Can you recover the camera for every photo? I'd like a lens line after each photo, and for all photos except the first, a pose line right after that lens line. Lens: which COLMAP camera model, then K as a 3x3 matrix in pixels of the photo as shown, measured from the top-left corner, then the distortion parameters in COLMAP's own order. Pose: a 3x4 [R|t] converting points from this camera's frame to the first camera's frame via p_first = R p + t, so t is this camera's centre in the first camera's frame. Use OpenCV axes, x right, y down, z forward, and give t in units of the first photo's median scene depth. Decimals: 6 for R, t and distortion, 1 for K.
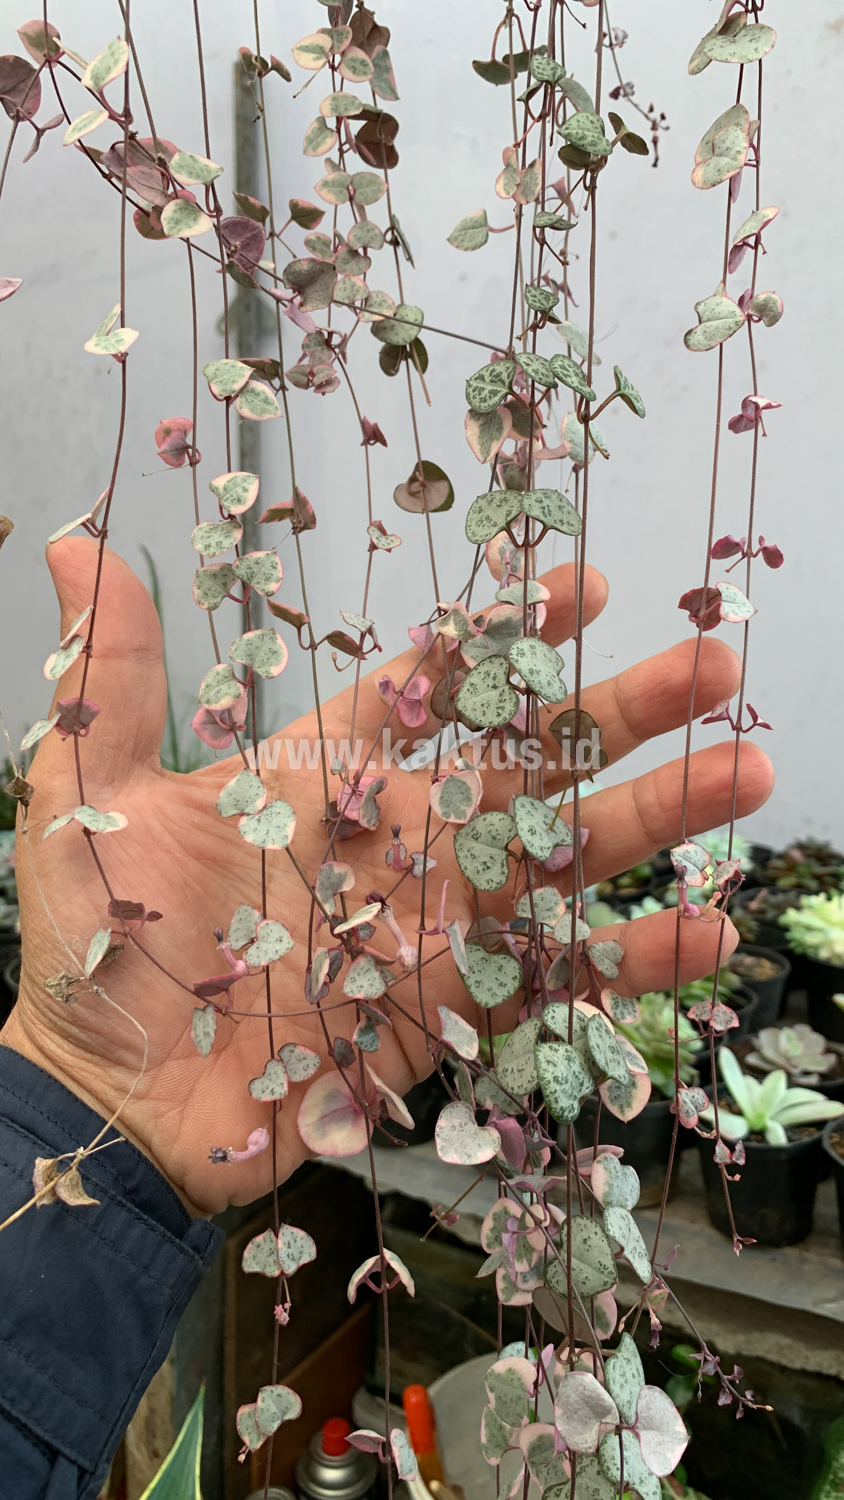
lens RADIAL K [[1118.9, 0, 422.0], [0, 1118.9, 750.0], [0, 0, 1]] dist [-0.004982, 0.005914]
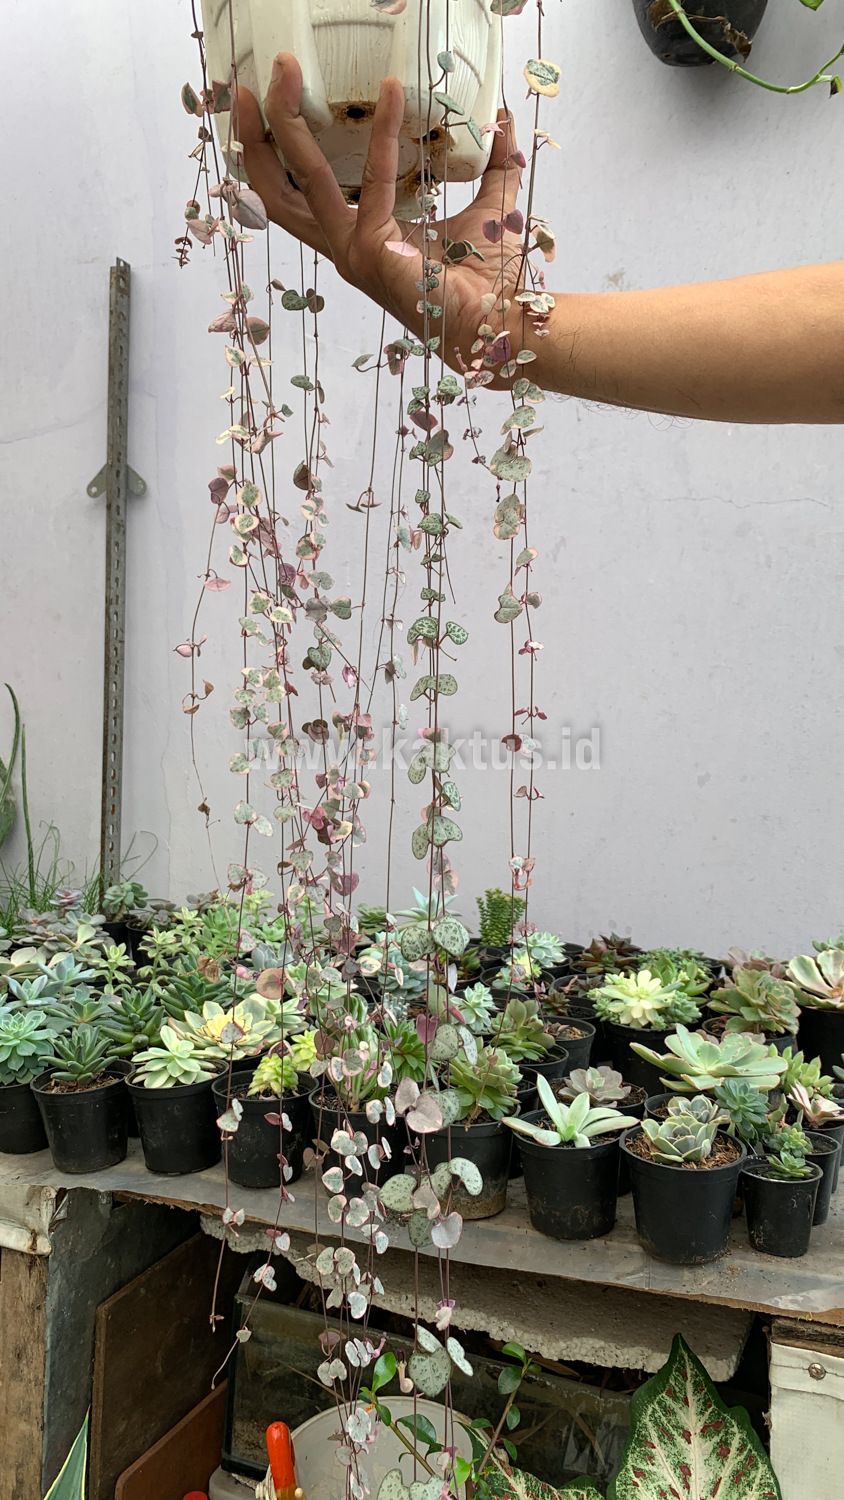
lens RADIAL K [[1089.3, 0, 408.1], [0, 1089.3, 730.2], [0, 0, 1]] dist [0.022106, -0.032514]
pose [[0.990307, 0.014642, 0.138123, -0.042935], [0.006235, 0.988740, -0.149516, 0.066555], [-0.138757, 0.148928, 0.979064, -0.199425]]
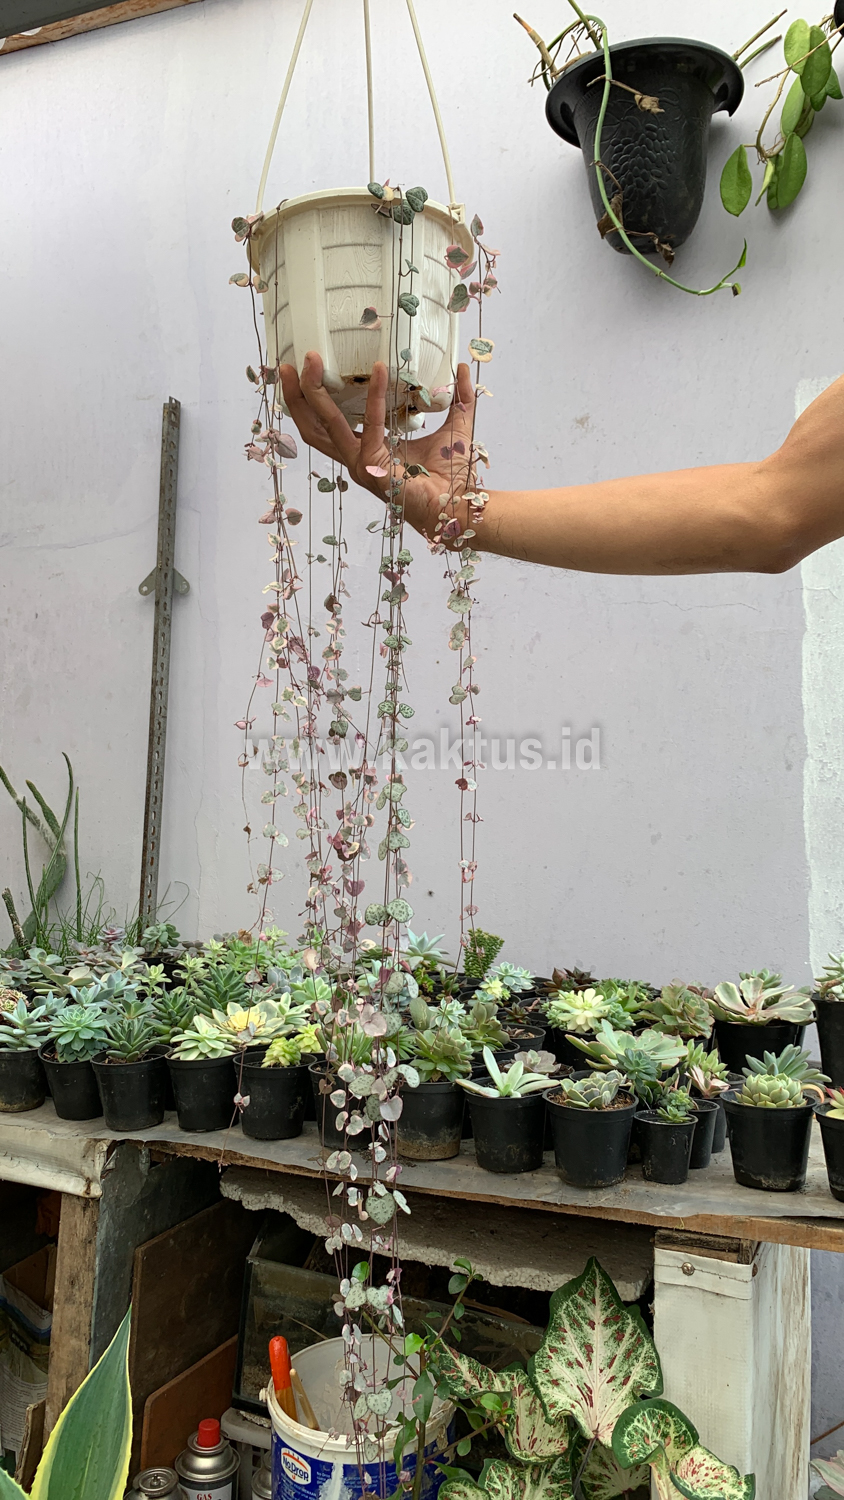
lens RADIAL K [[1047.1, 0, 399.9], [0, 1047.1, 716.7], [0, 0, 1]] dist [0.052205, -0.098478]
pose [[0.993134, 0.037910, 0.110669, -0.034028], [-0.010598, 0.971303, -0.237609, 0.158353], [-0.116501, 0.234805, 0.965036, -0.513276]]
